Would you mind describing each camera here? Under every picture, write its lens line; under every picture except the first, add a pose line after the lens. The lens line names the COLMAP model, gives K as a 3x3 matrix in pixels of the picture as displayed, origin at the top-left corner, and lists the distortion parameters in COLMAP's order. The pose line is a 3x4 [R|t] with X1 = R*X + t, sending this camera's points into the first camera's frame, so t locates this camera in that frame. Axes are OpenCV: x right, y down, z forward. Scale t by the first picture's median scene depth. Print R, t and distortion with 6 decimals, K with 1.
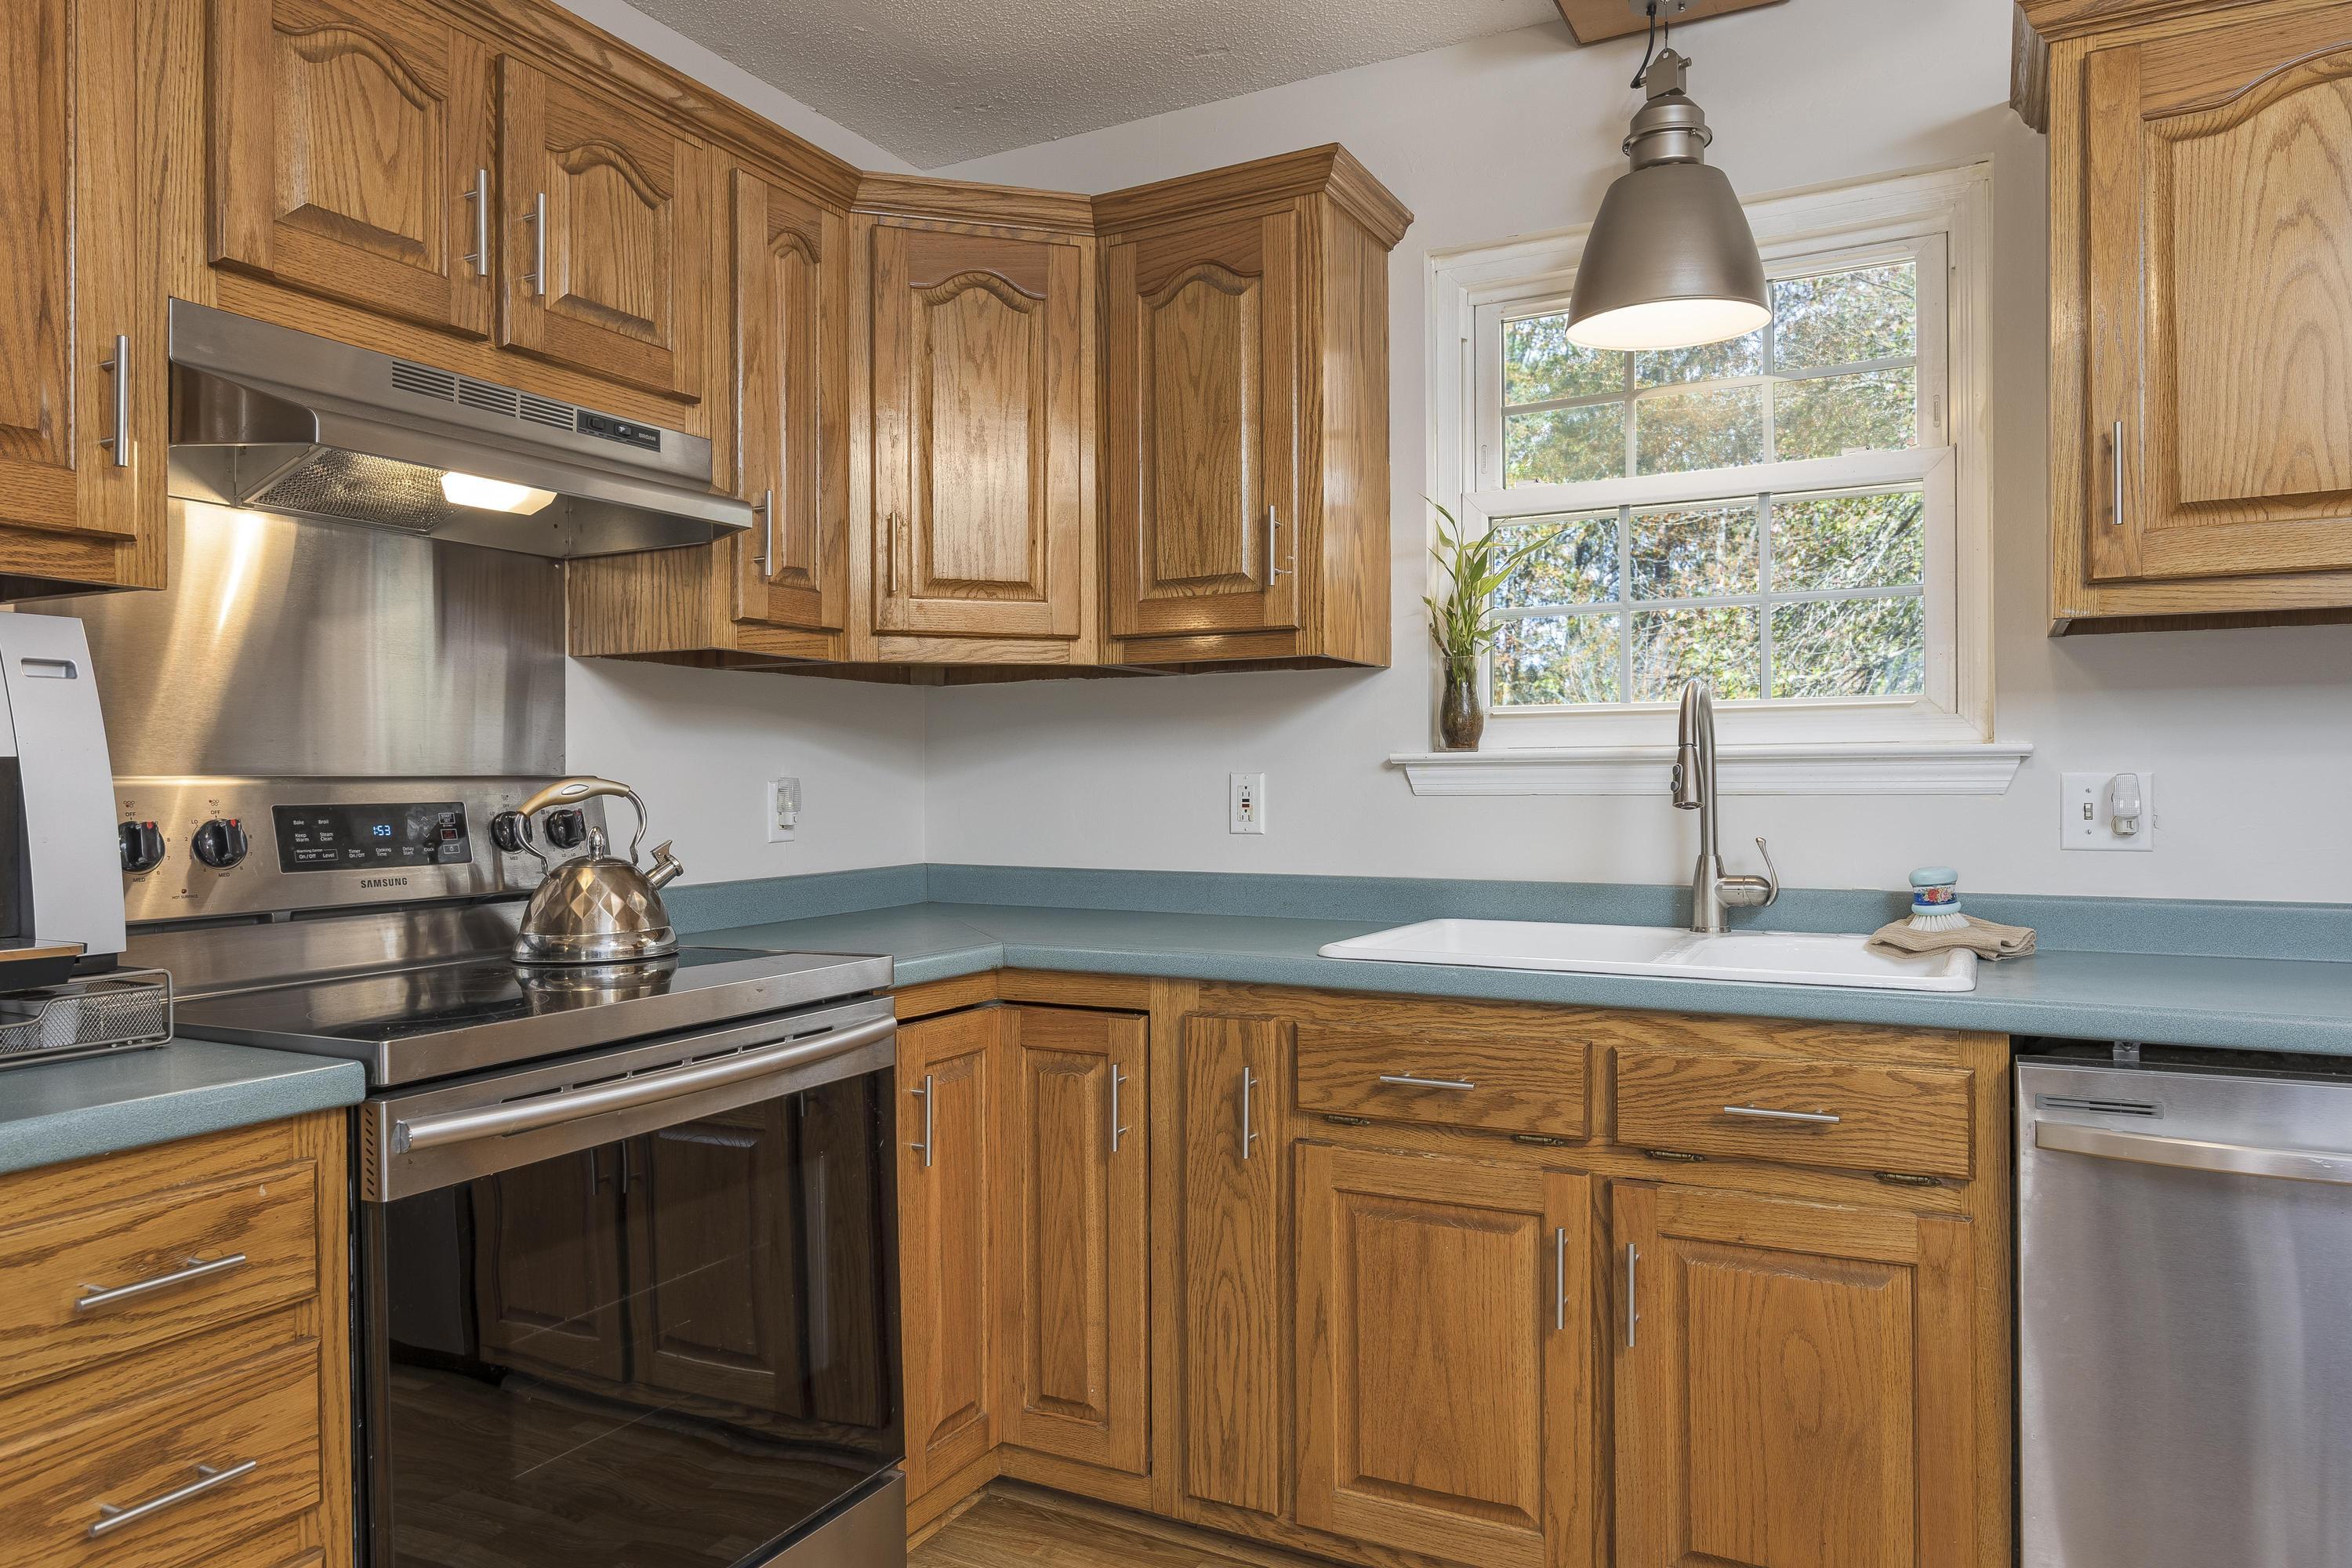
lens RADIAL K [[1506.8, 0, 1177.3], [0, 1506.8, 800.8], [0, 0, 1]] dist [-0.003174, -0.004982]
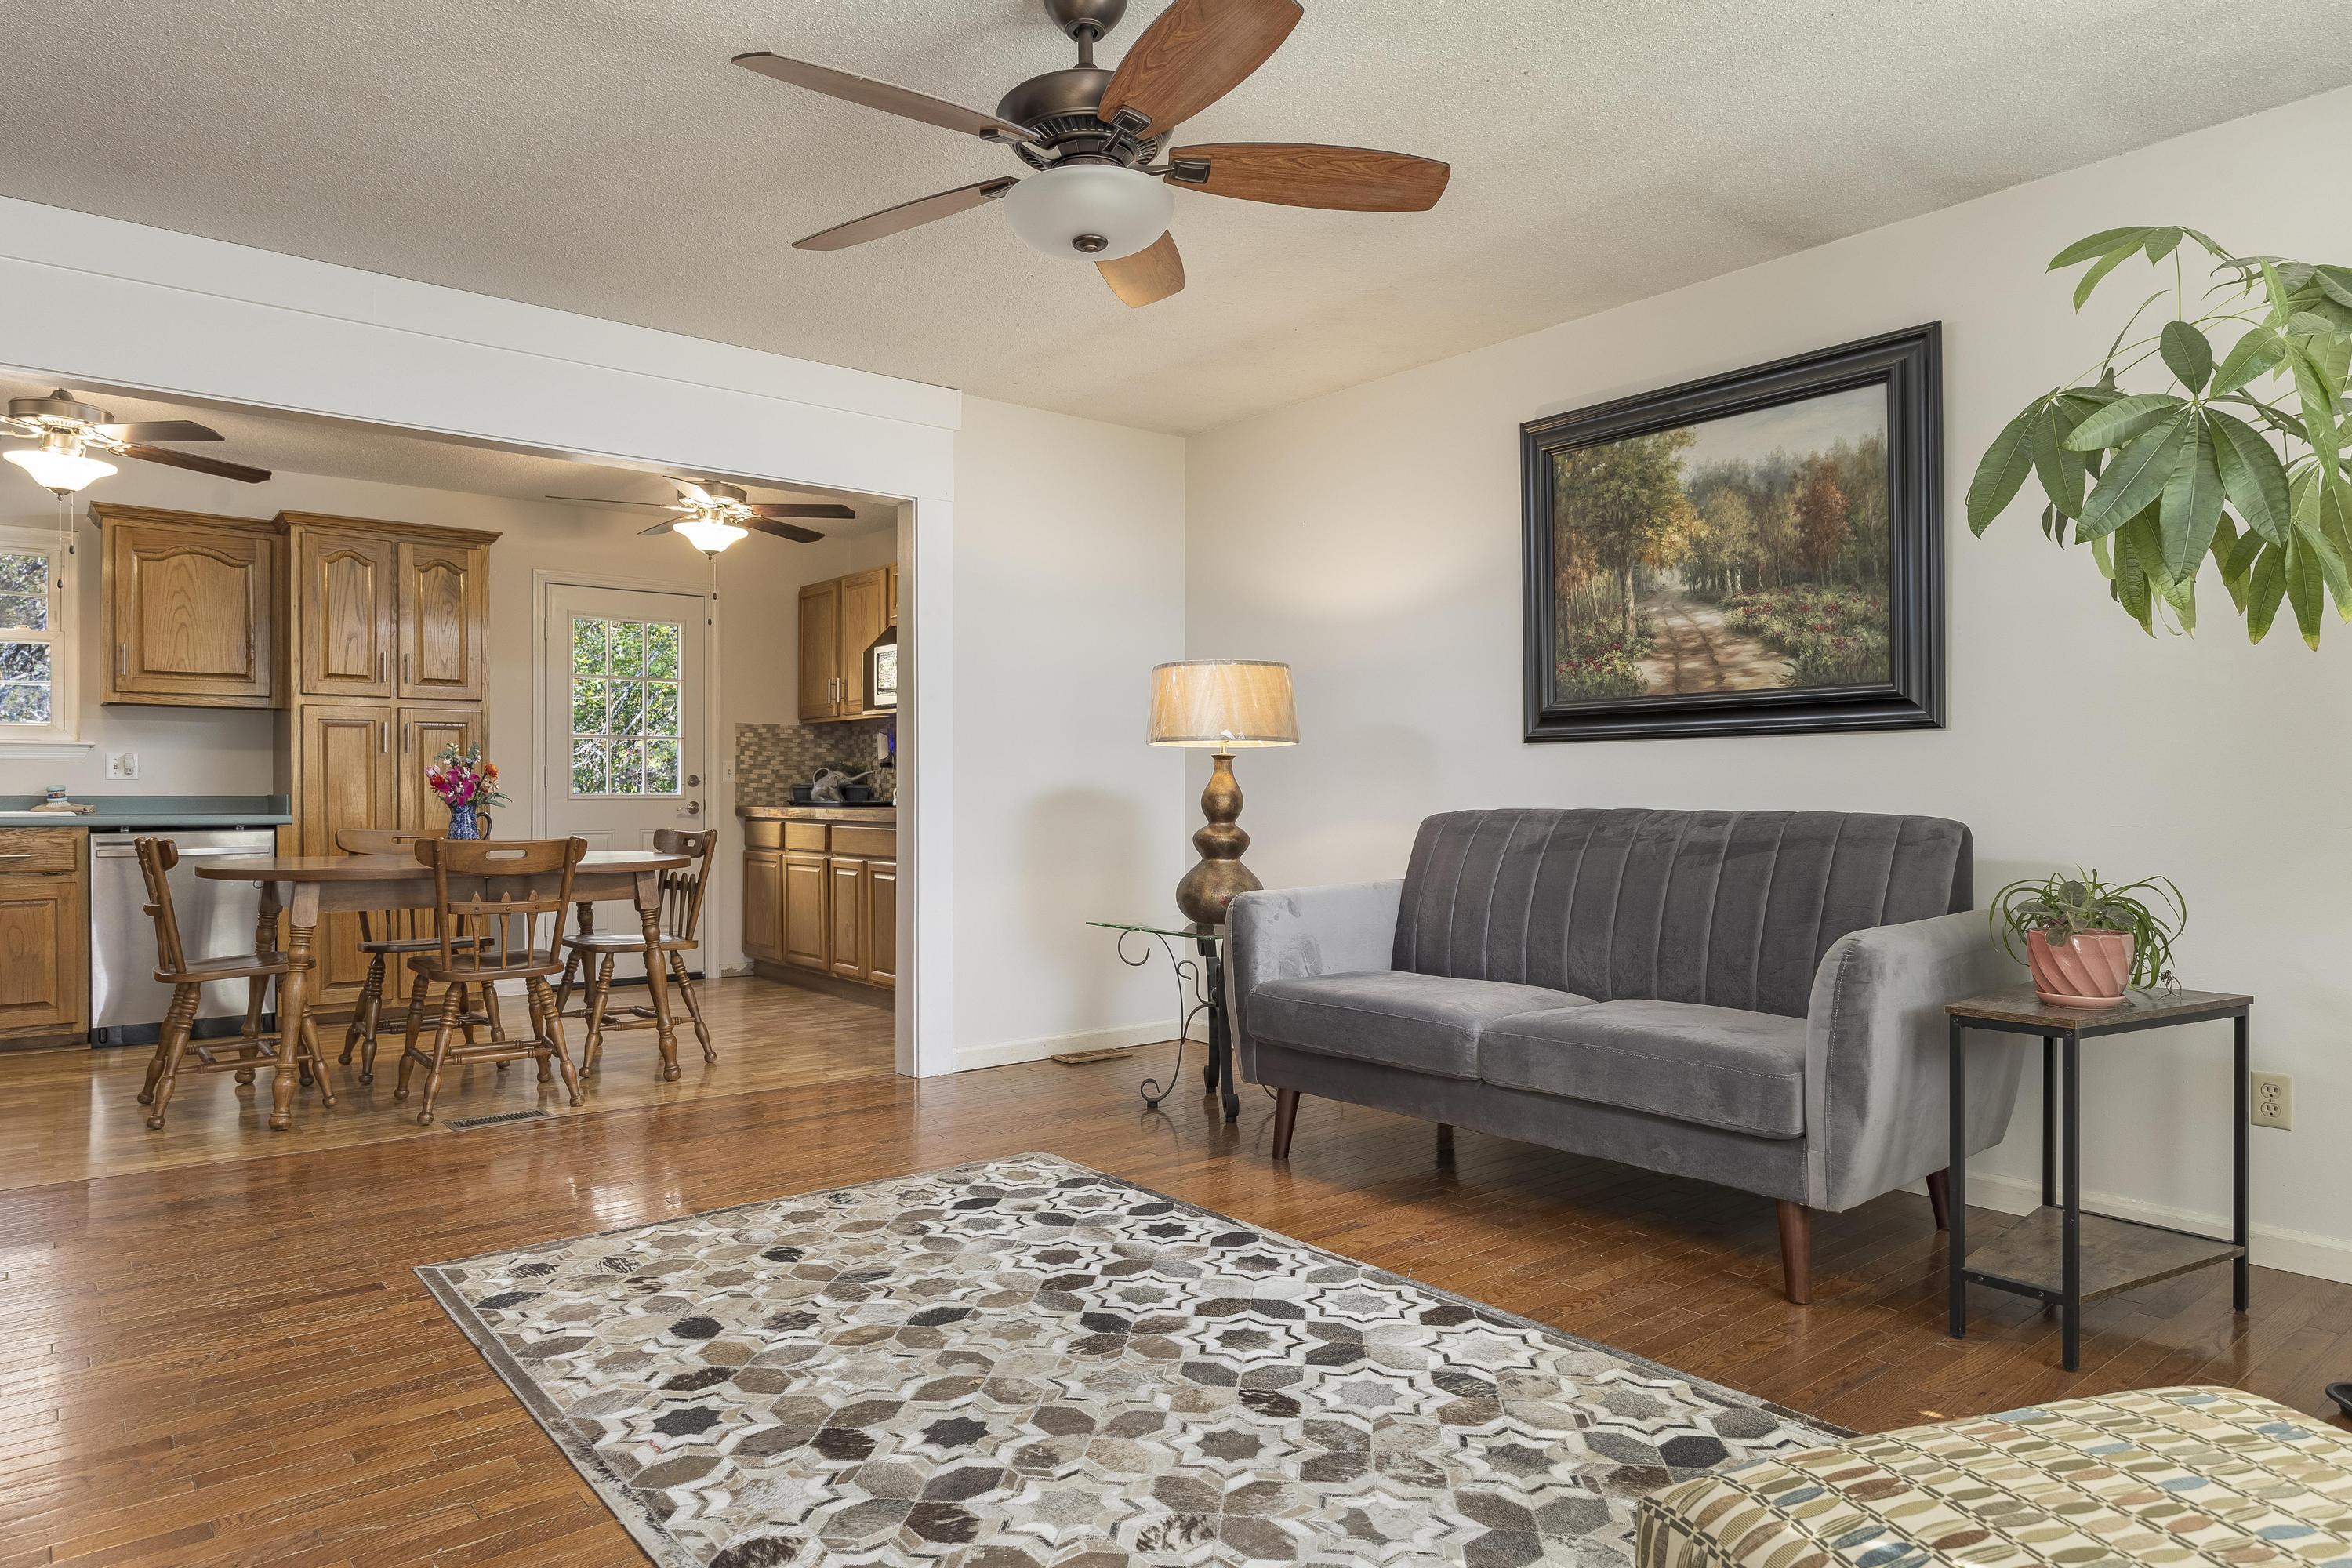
lens RADIAL K [[1440.1, 0, 1183.9], [0, 1440.1, 788.8], [0, 0, 1]] dist [-0.014043, 0.001956]
pose [[0.390851, 0.009056, 0.920409, -1.202365], [0.005634, 0.999909, -0.012230, 0.102361], [-0.920437, 0.009966, 0.390765, -2.105374]]
